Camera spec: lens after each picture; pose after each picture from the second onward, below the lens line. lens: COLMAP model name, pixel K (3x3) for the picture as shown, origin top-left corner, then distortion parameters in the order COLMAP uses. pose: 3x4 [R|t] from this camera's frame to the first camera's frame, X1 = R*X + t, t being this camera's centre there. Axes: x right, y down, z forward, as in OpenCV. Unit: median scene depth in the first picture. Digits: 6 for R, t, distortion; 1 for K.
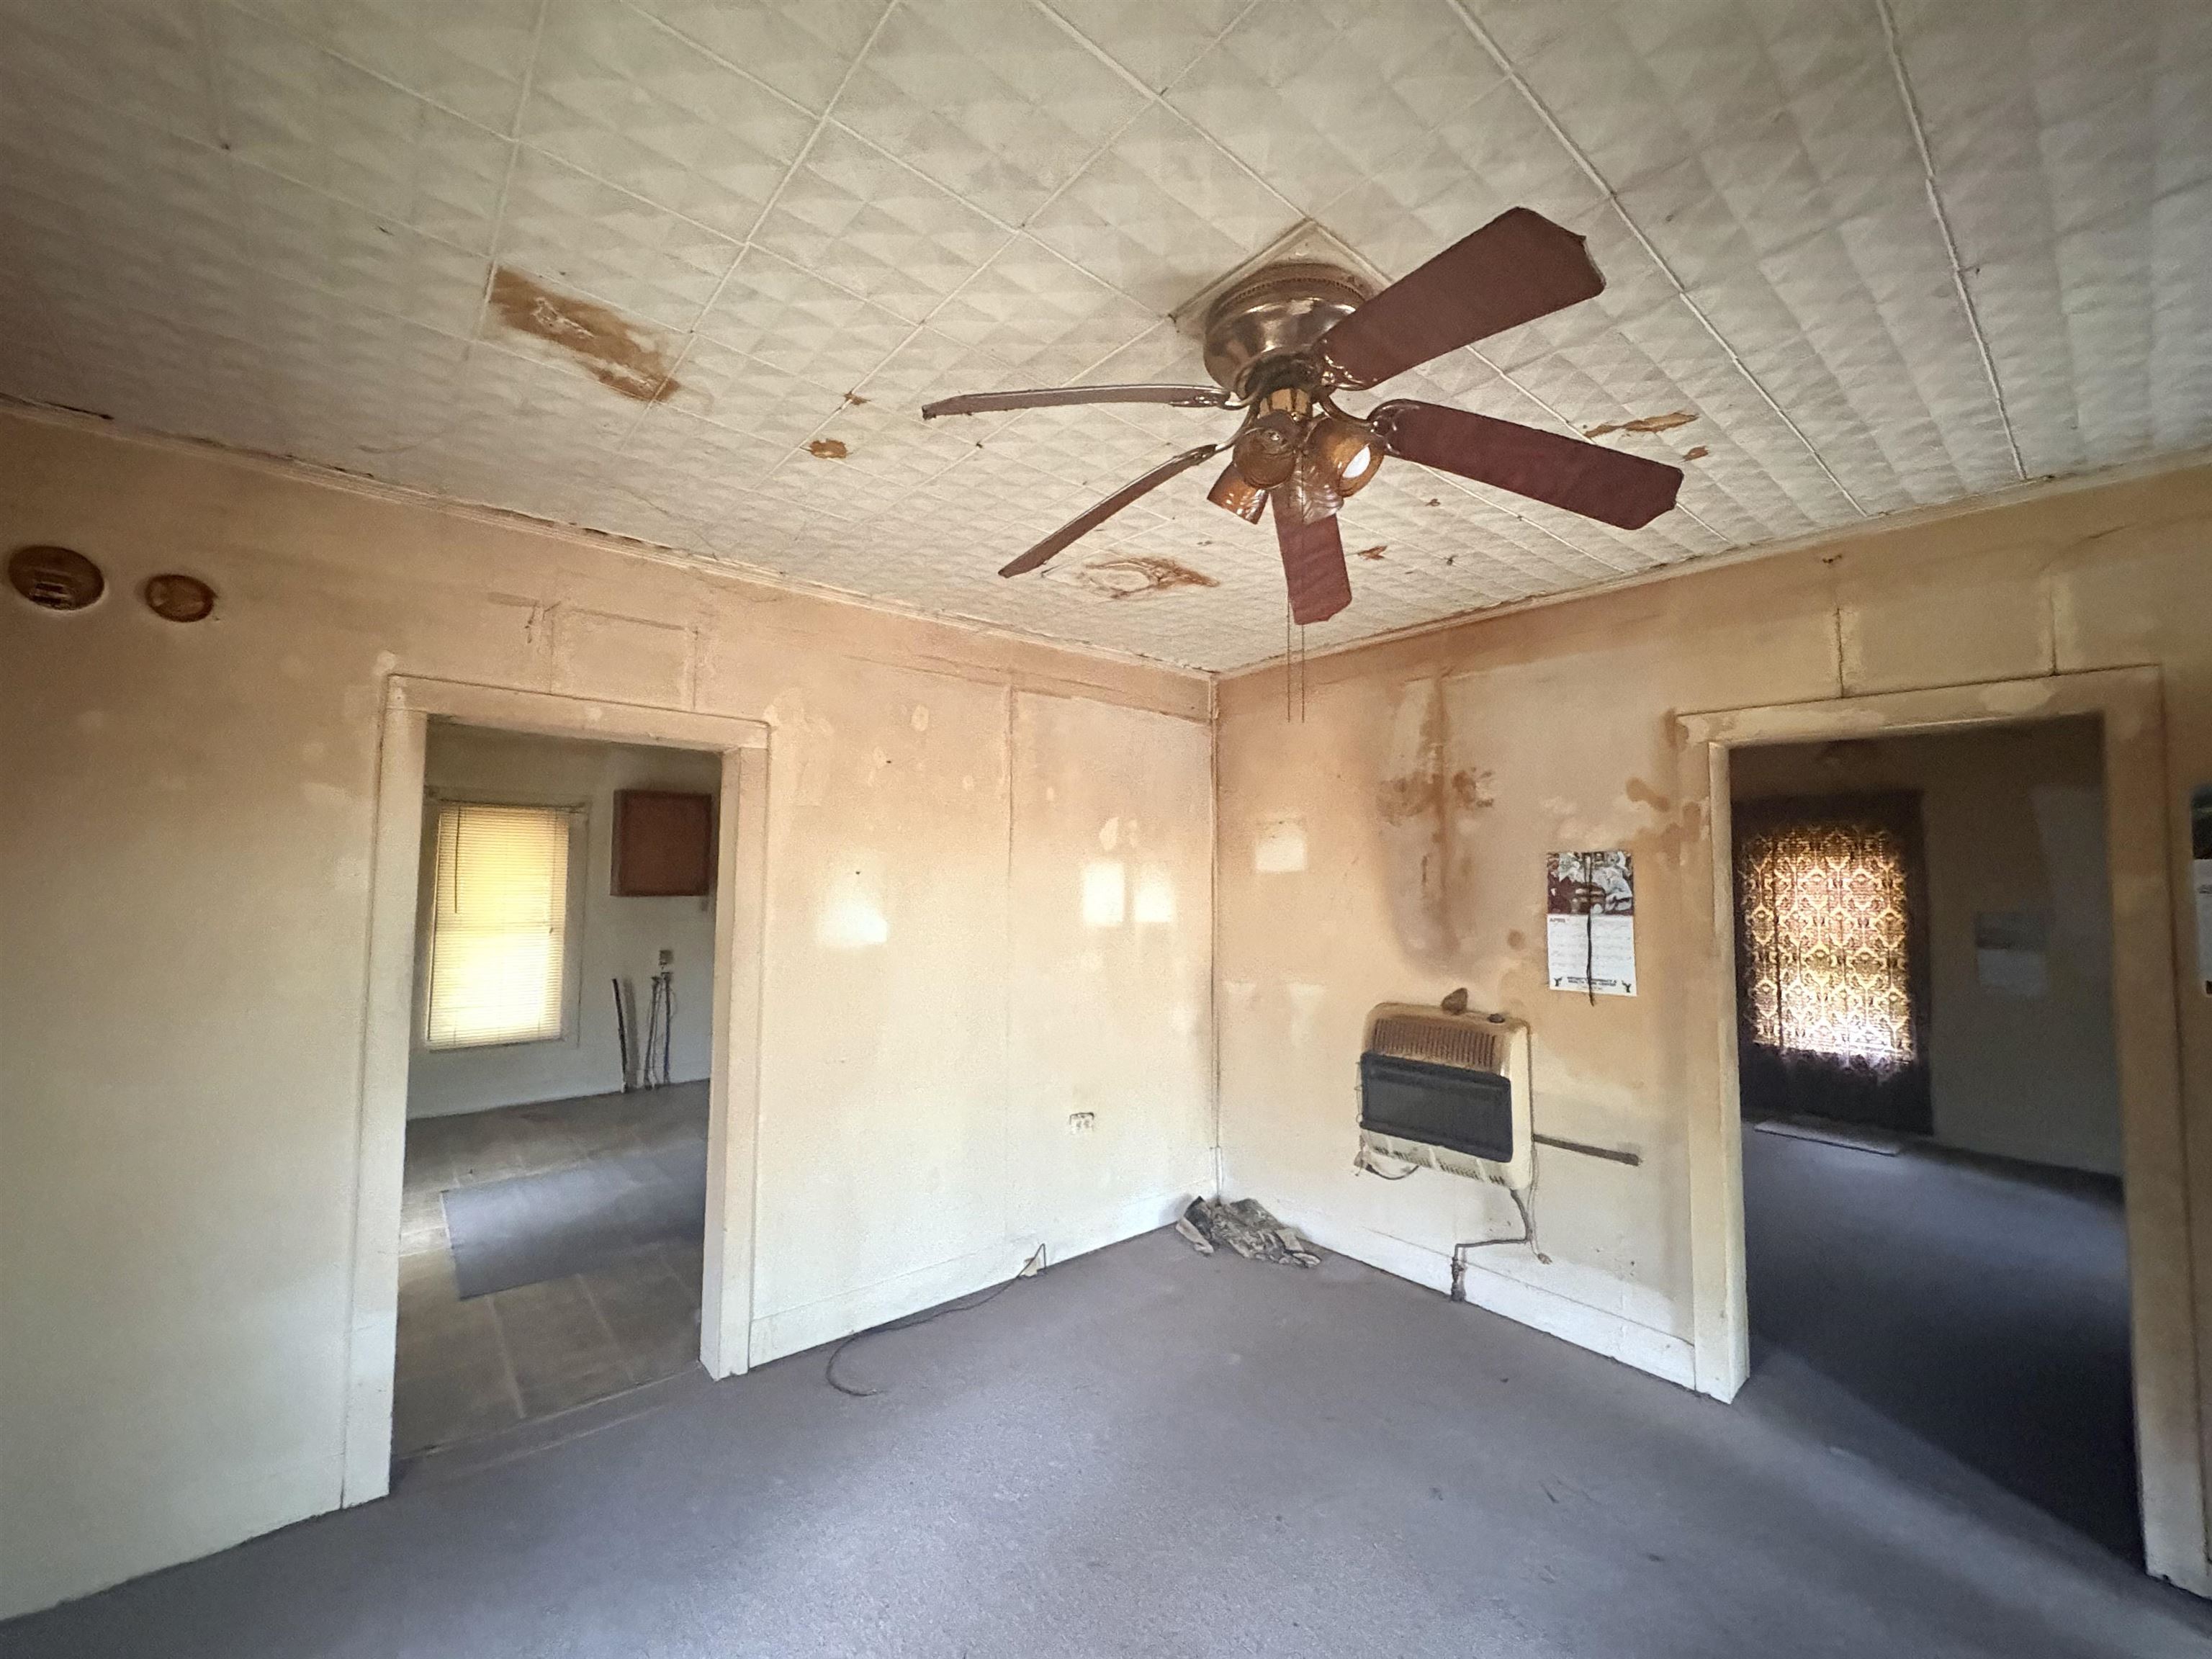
lens RADIAL K [[880.1, 0, 1106.7], [0, 880.1, 828.3], [0, 0, 1]] dist [0.001402, 0.000001]
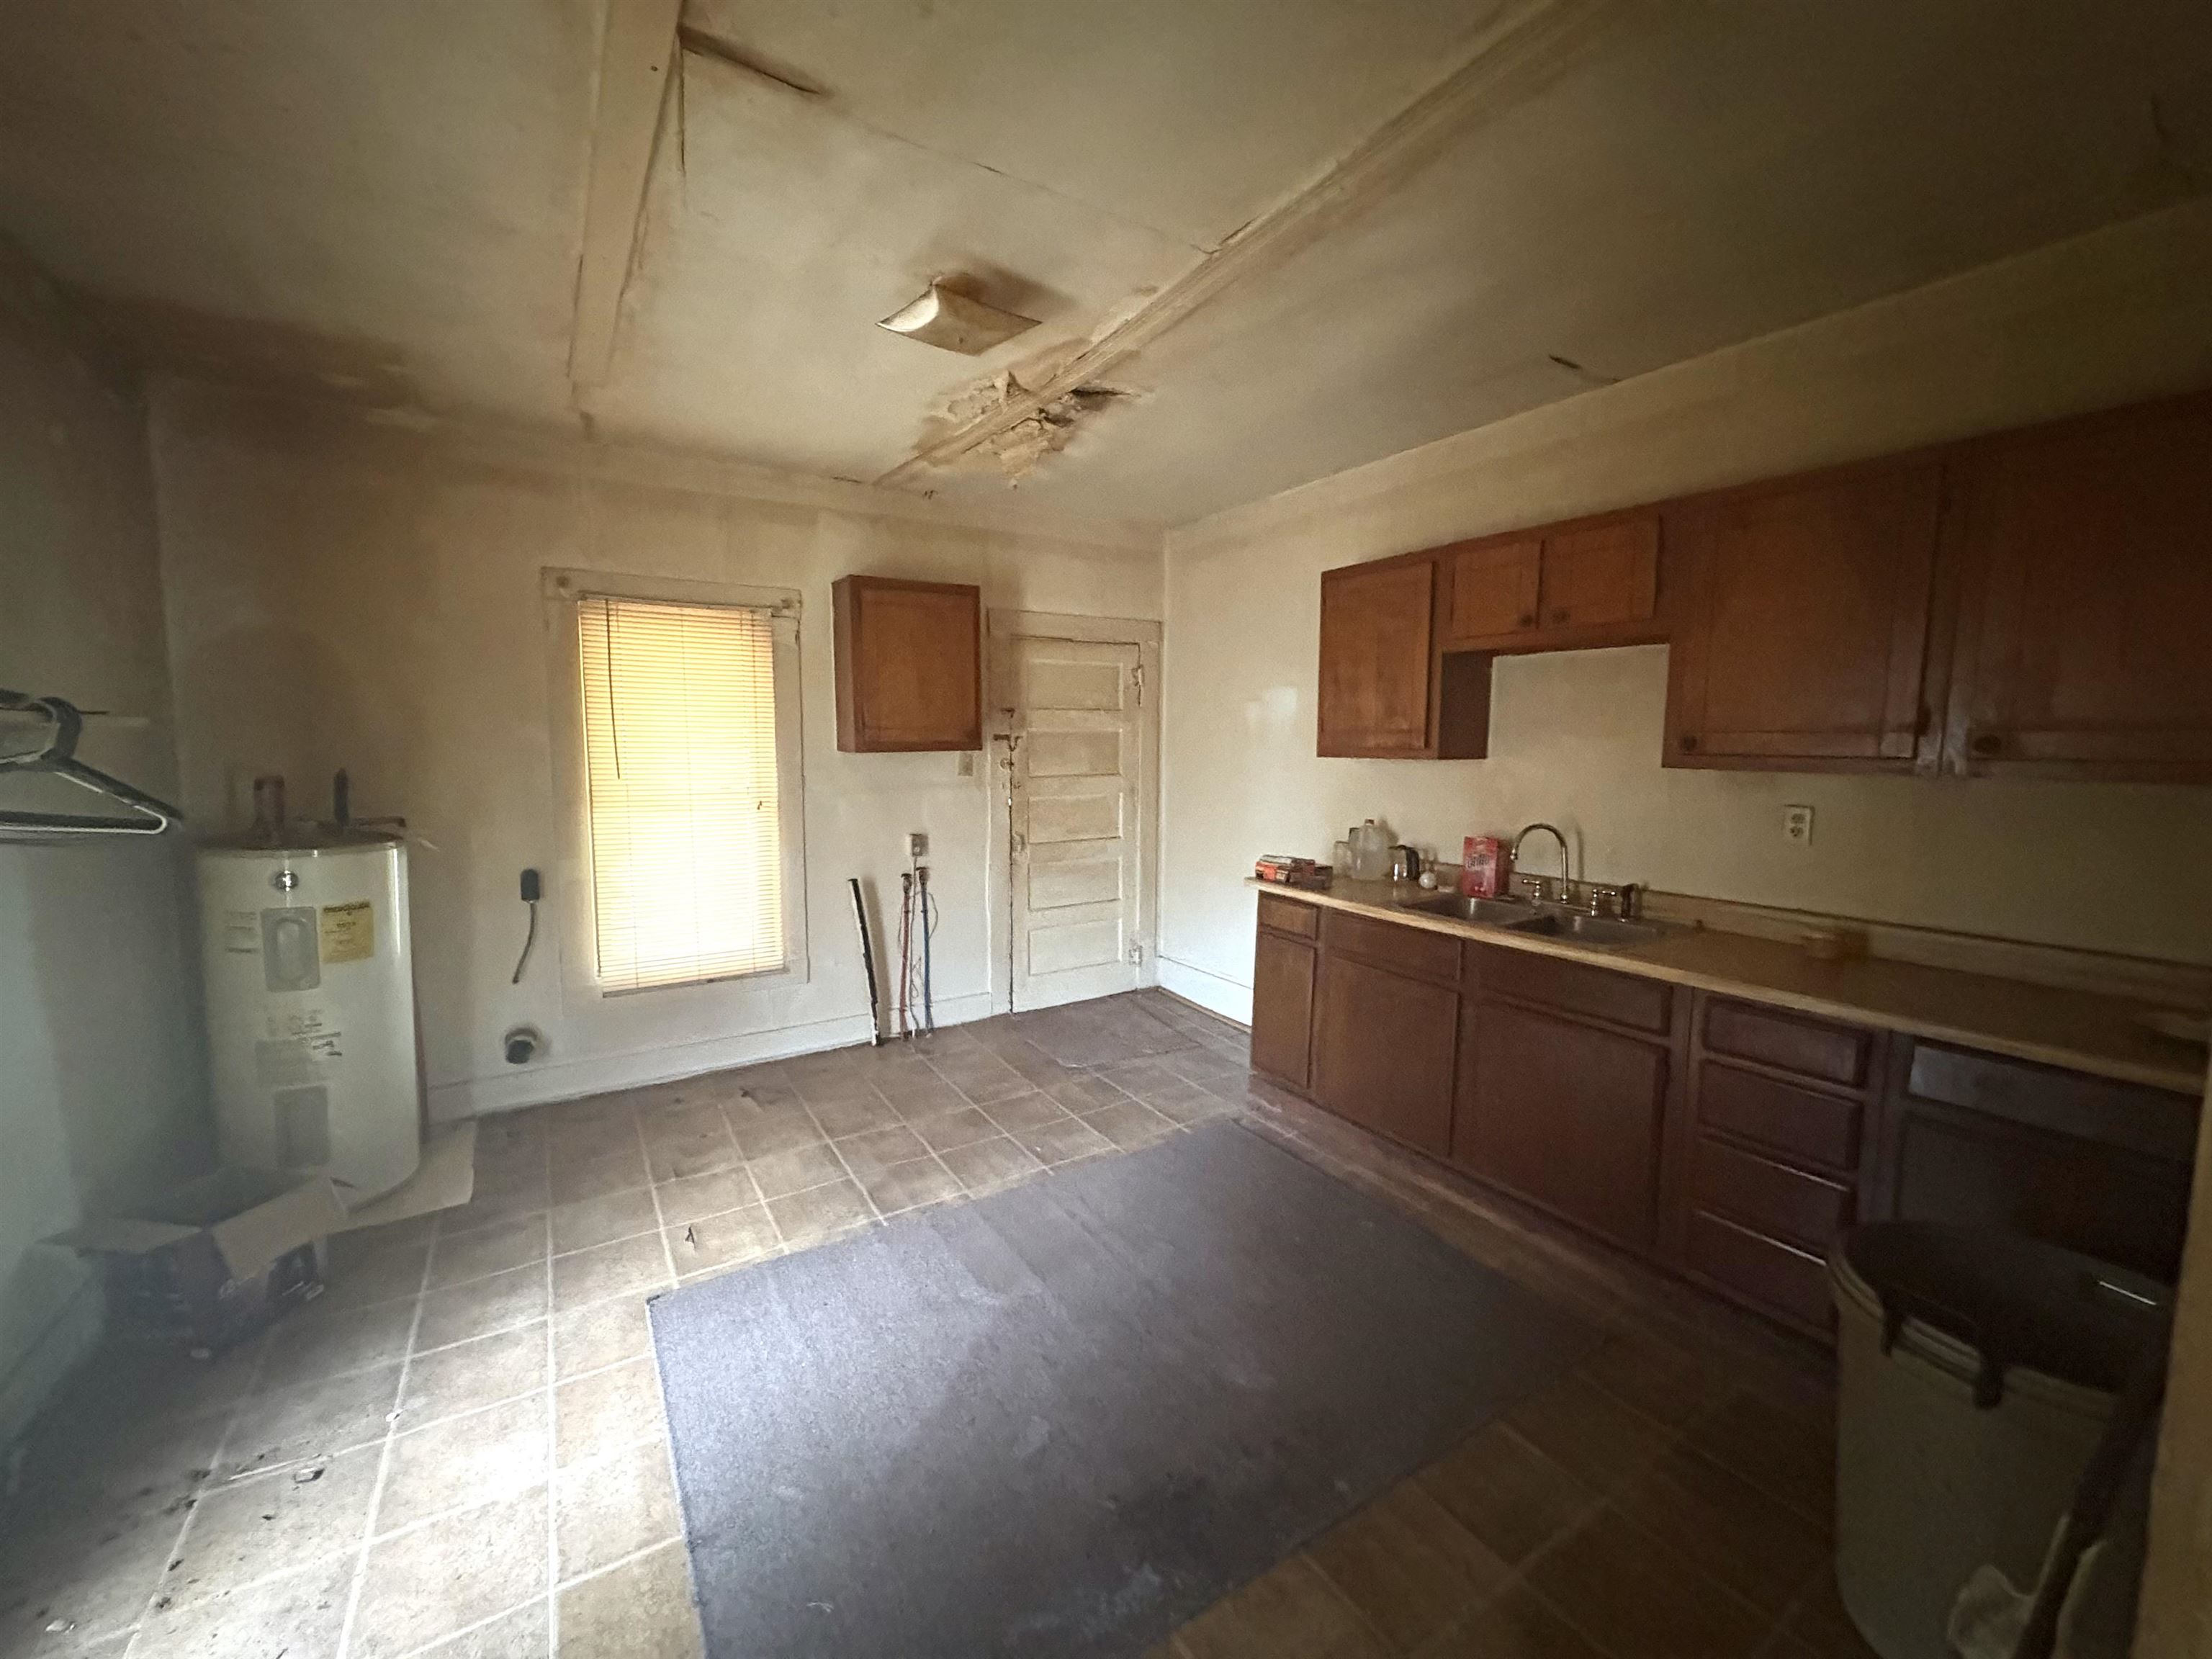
lens RADIAL K [[880.1, 0, 1101.7], [0, 880.1, 826.1], [0, 0, 1]] dist [0.001402, 0.000001]
pose [[0.991469, 0.006924, -0.130156, -0.276947], [0.013119, 0.988216, 0.152501, 0.034321], [0.129678, -0.152908, 0.979695, 0.371979]]
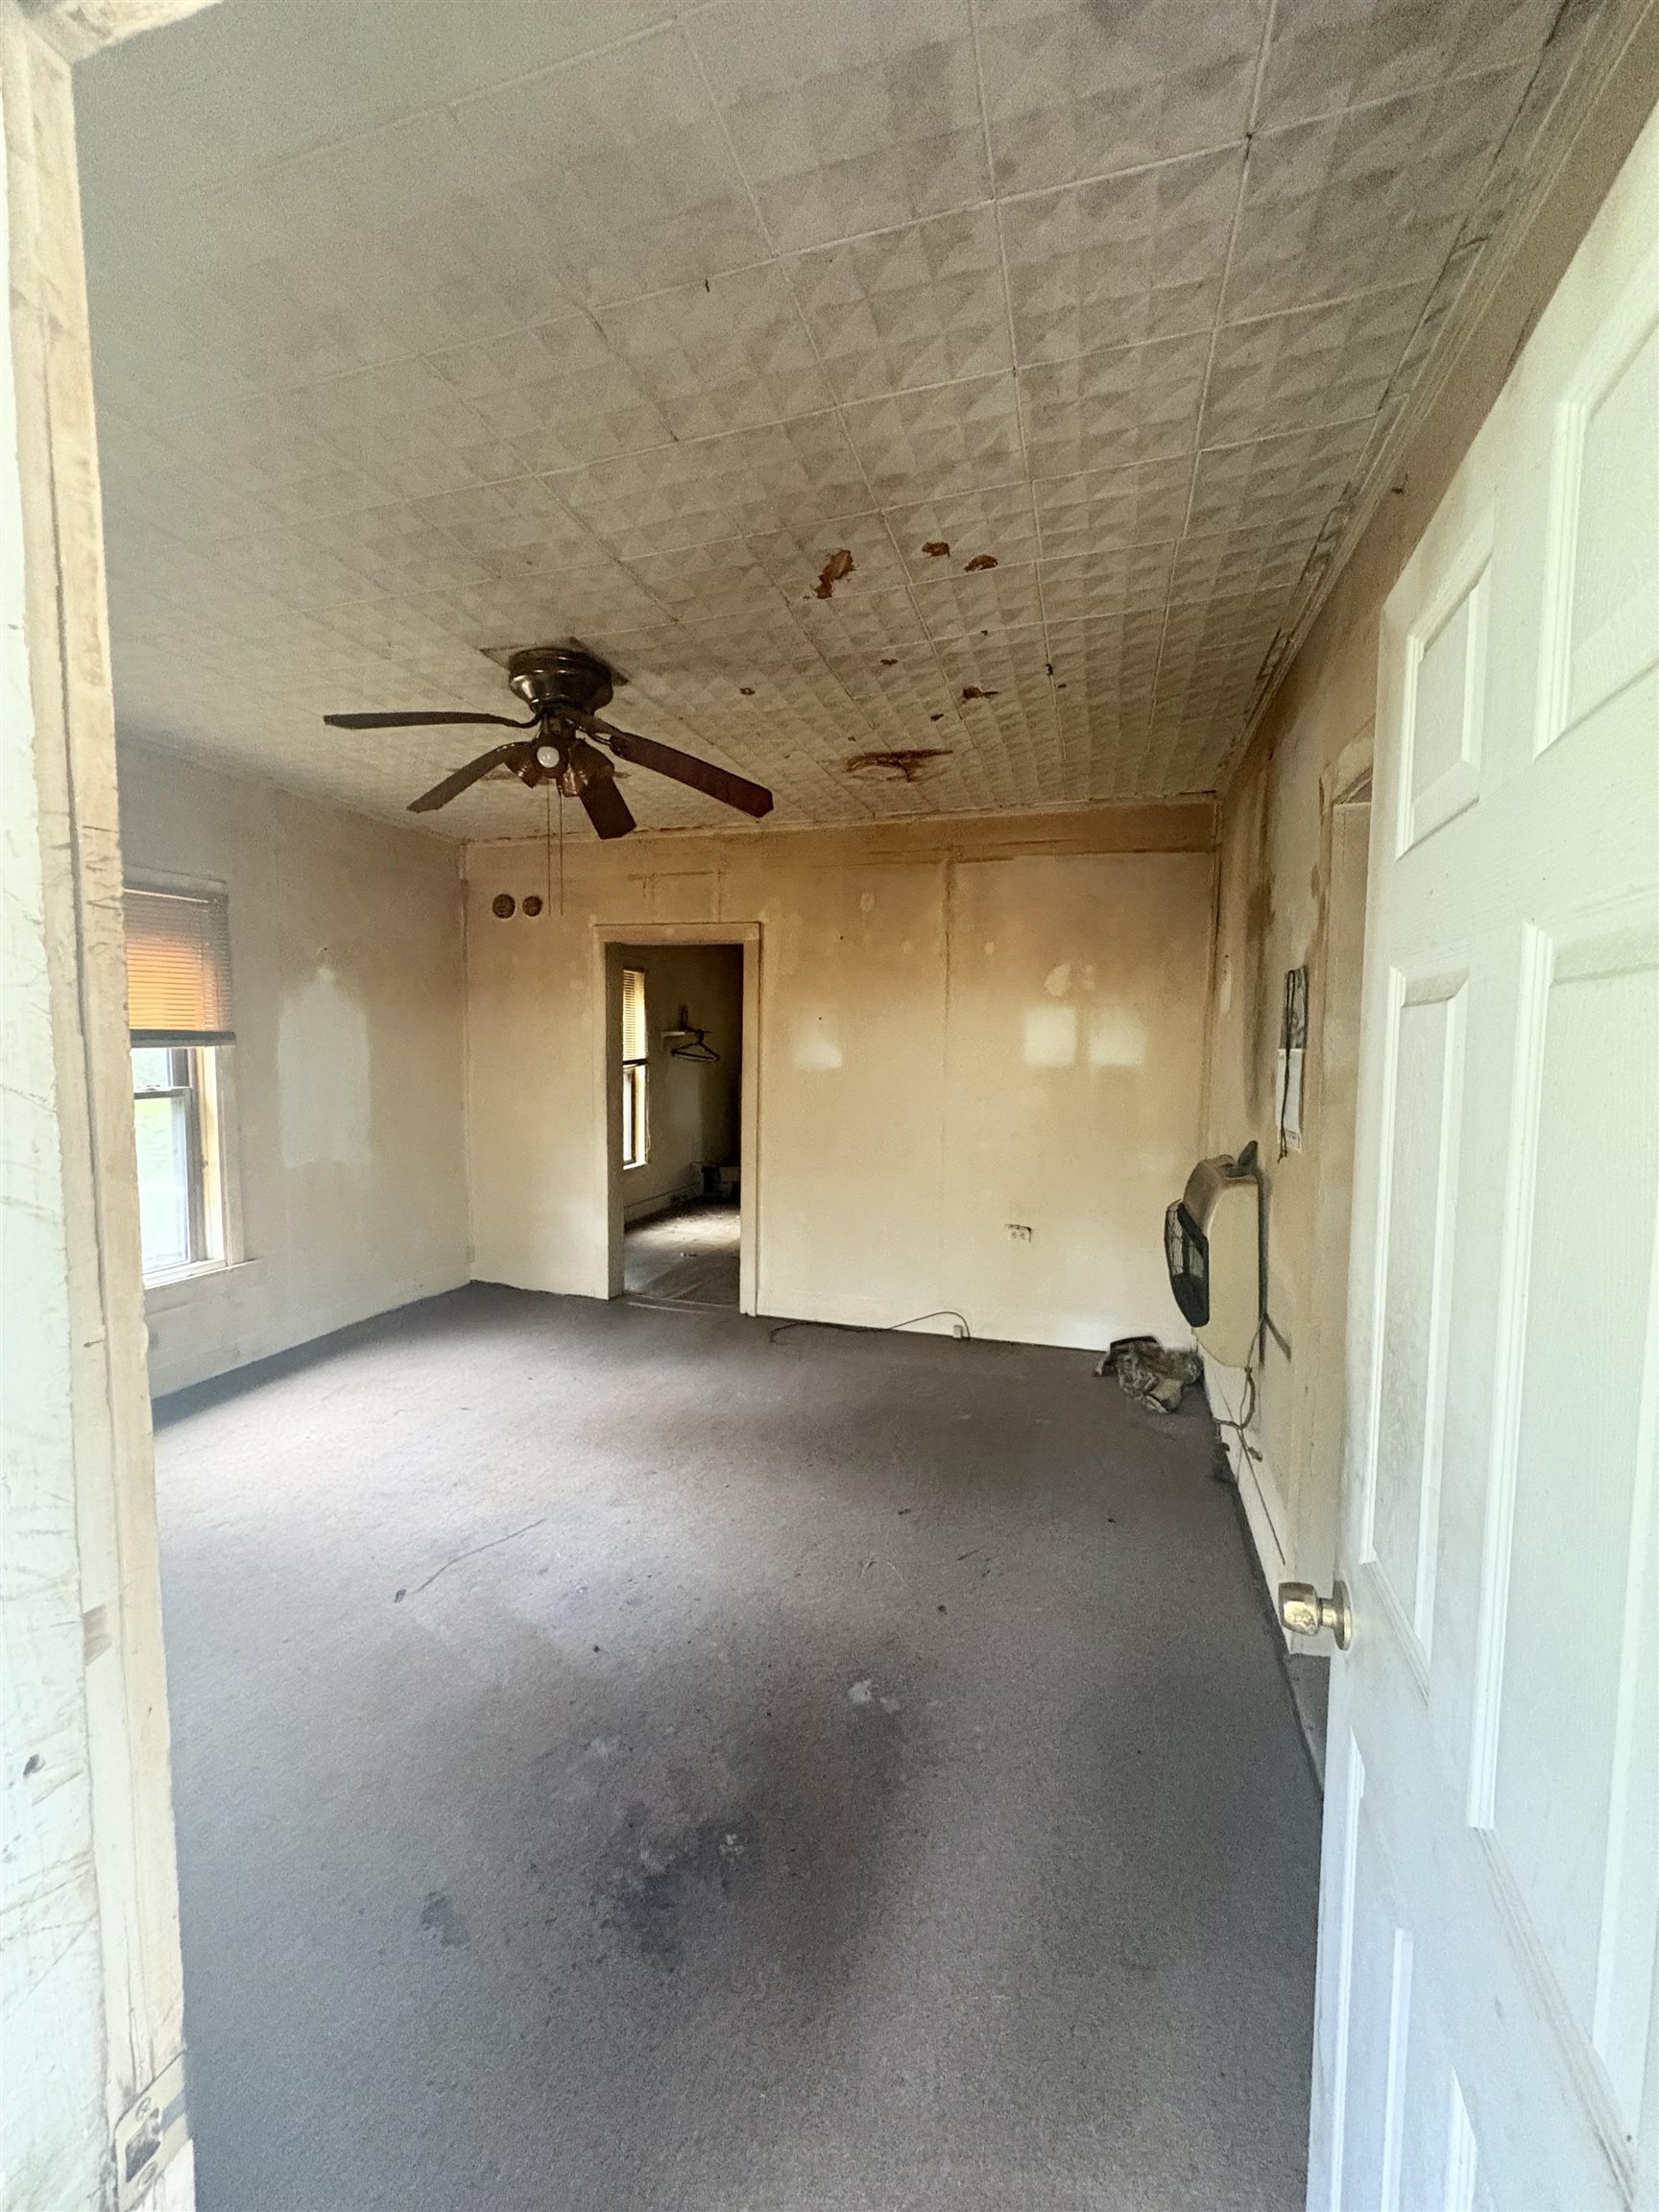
lens RADIAL K [[880.1, 0, 825.0], [0, 880.1, 1104.8], [0, 0, 1]] dist [0.001402, 0.000001]
pose [[0.549392, 0.057722, -0.833569, 1.055180], [0.042499, 0.994389, 0.096869, 0.058253], [0.834483, -0.088645, 0.543856, 0.236566]]
